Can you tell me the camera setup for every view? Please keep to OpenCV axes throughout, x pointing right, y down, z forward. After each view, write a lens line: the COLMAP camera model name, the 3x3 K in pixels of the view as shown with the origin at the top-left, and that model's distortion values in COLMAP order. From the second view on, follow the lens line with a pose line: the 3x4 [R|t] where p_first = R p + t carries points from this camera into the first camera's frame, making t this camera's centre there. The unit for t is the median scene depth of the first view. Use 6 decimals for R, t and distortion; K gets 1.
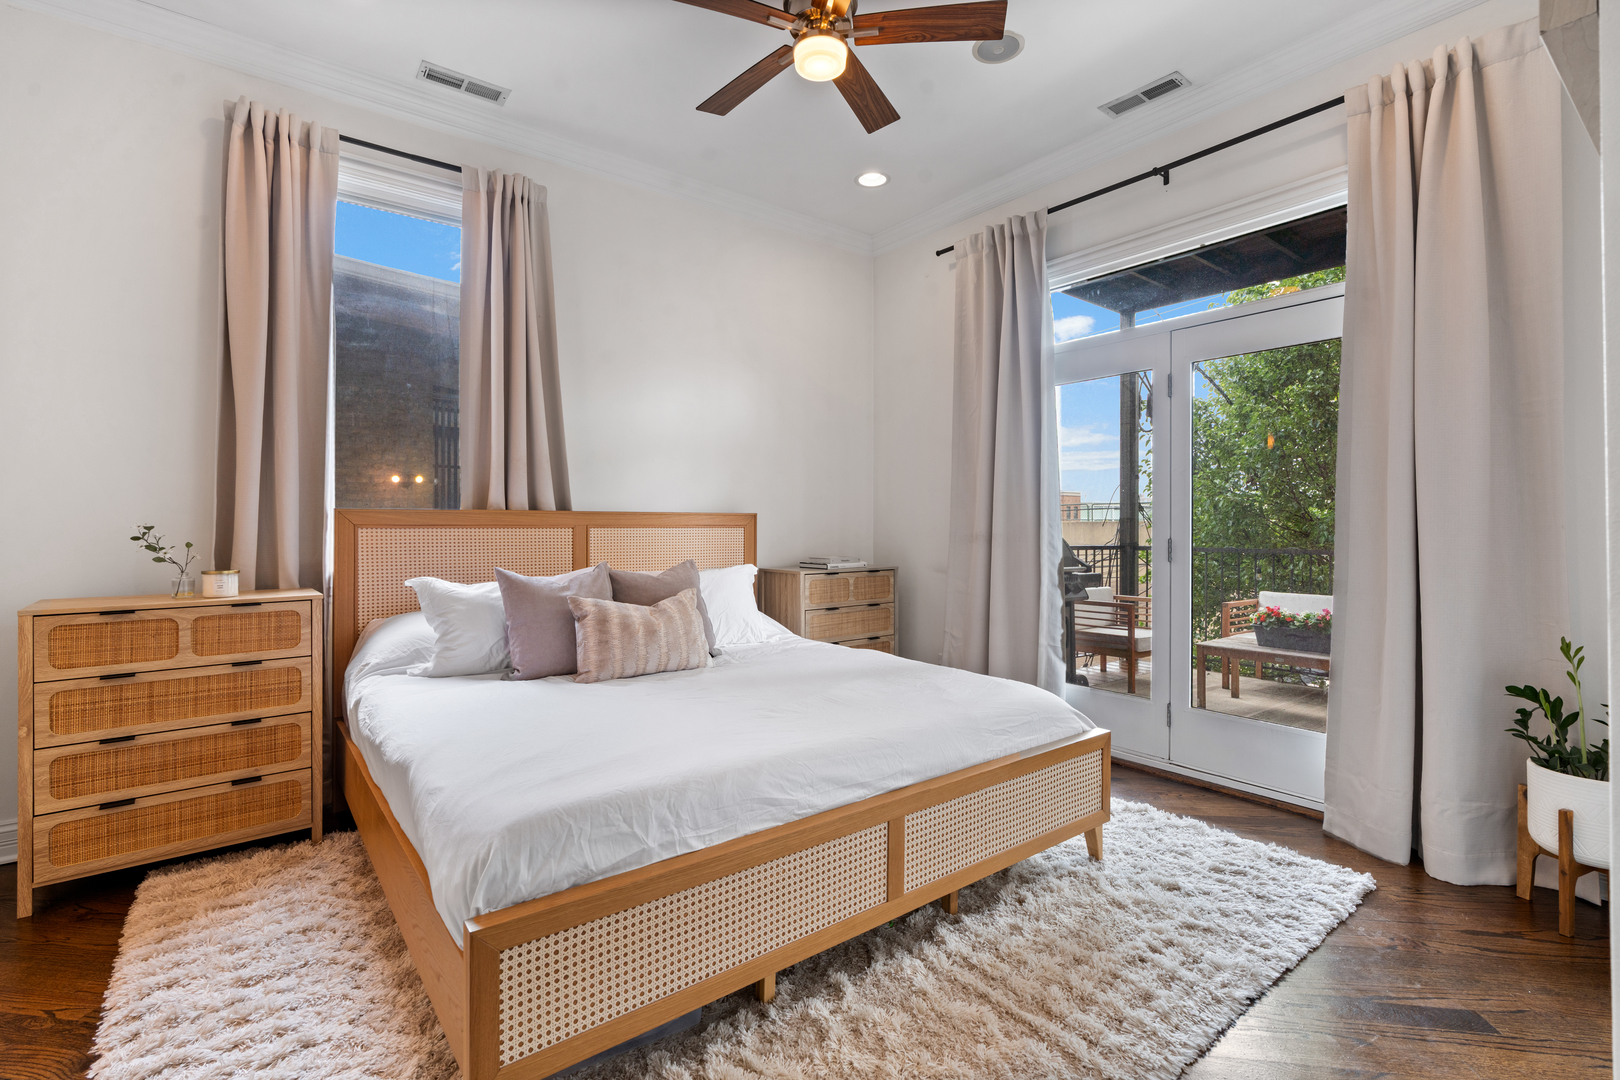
lens RADIAL K [[741.9, 0, 812.6], [0, 741.9, 534.1], [0, 0, 1]] dist [0.002803, 0.000323]
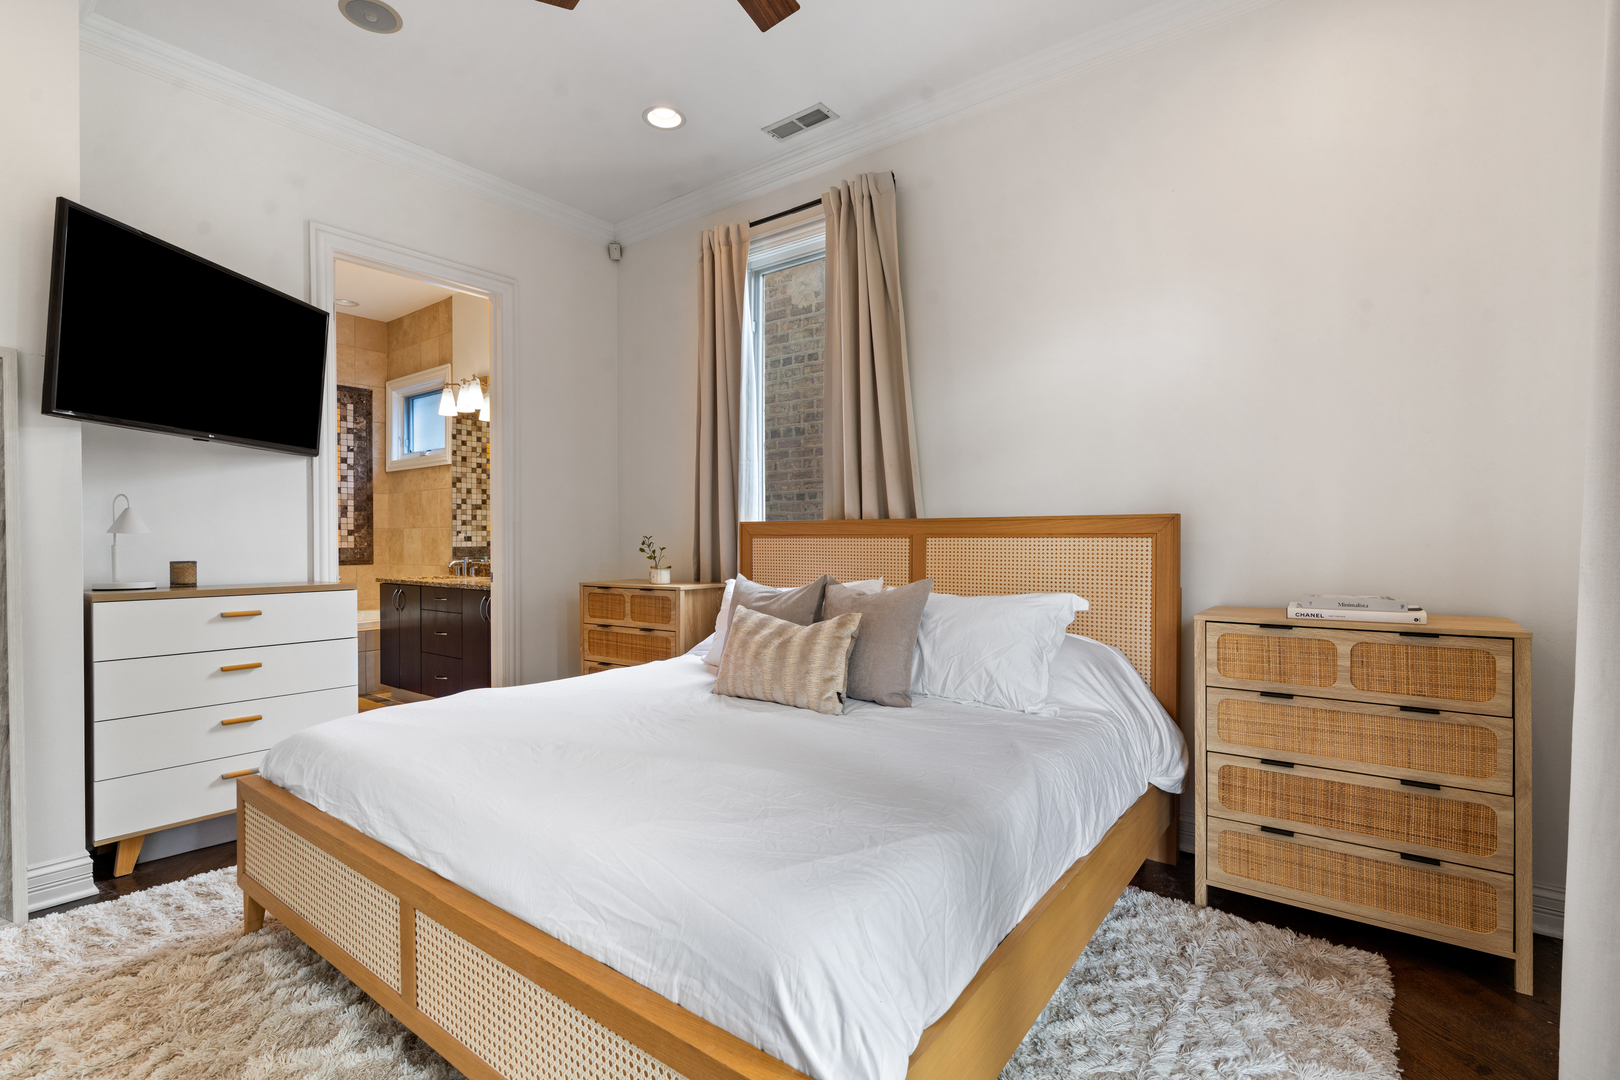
lens RADIAL K [[760.0, 0, 805.7], [0, 760.0, 537.5], [0, 0, 1]] dist [-0.009489, 0.002629]
pose [[0.230170, 0.010302, -0.973096, 0.544759], [0.002506, 0.999934, 0.011179, -0.019169], [0.973147, -0.005012, 0.230129, 0.655352]]
